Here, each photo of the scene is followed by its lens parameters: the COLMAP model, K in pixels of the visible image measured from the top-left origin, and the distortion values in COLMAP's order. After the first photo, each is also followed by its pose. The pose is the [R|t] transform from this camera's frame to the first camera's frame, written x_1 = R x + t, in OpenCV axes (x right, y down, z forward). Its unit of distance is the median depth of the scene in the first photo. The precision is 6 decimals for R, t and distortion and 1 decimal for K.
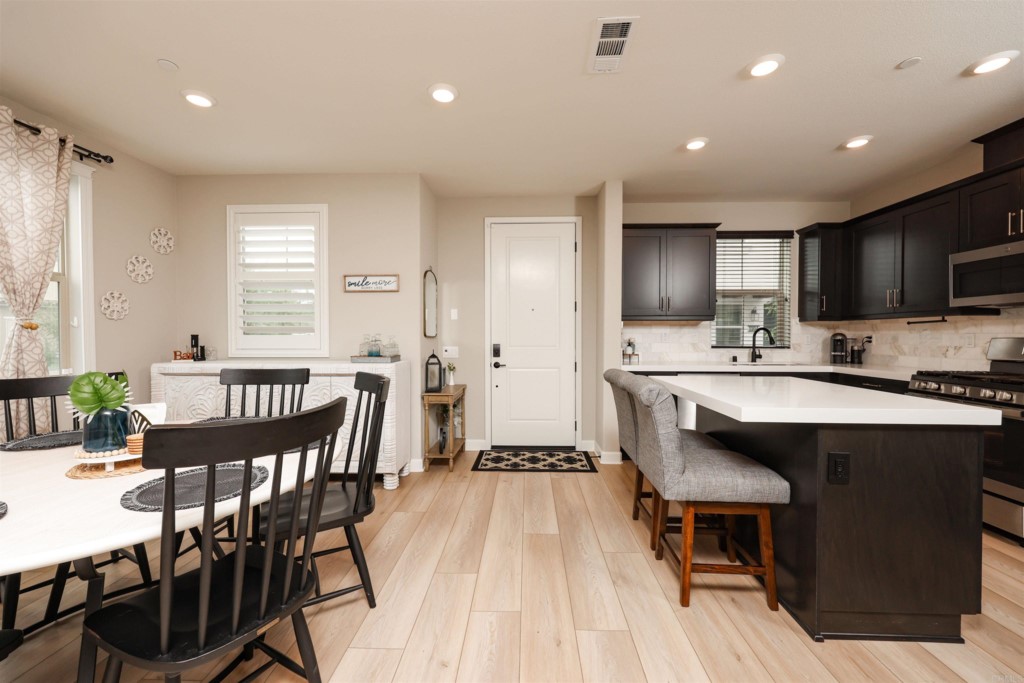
lens RADIAL K [[409.4, 0, 516.5], [0, 409.4, 340.3], [0, 0, 1]] dist [-0.002281, 0.000242]
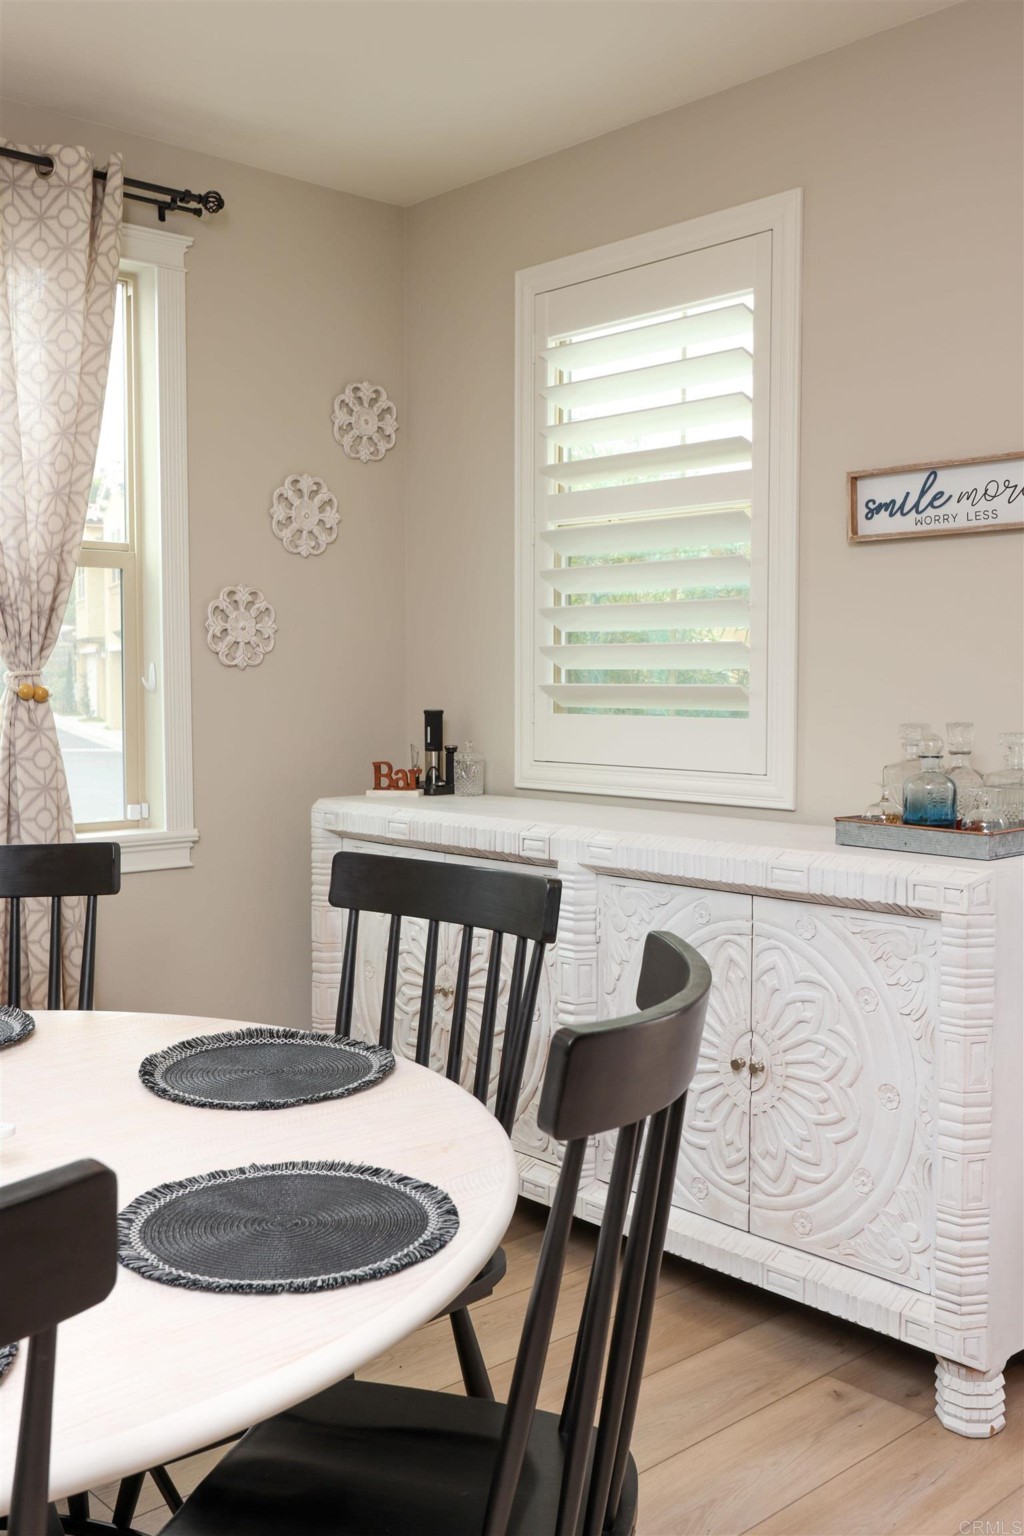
lens RADIAL K [[1481.8, 0, 505.7], [0, 1481.8, 776.3], [0, 0, 1]] dist [-0.016274, 0.000000]
pose [[0.695559, 0.050143, -0.716717, 0.069236], [-0.012476, 0.998254, 0.057732, -0.029525], [0.718361, -0.031214, 0.694970, 0.246245]]
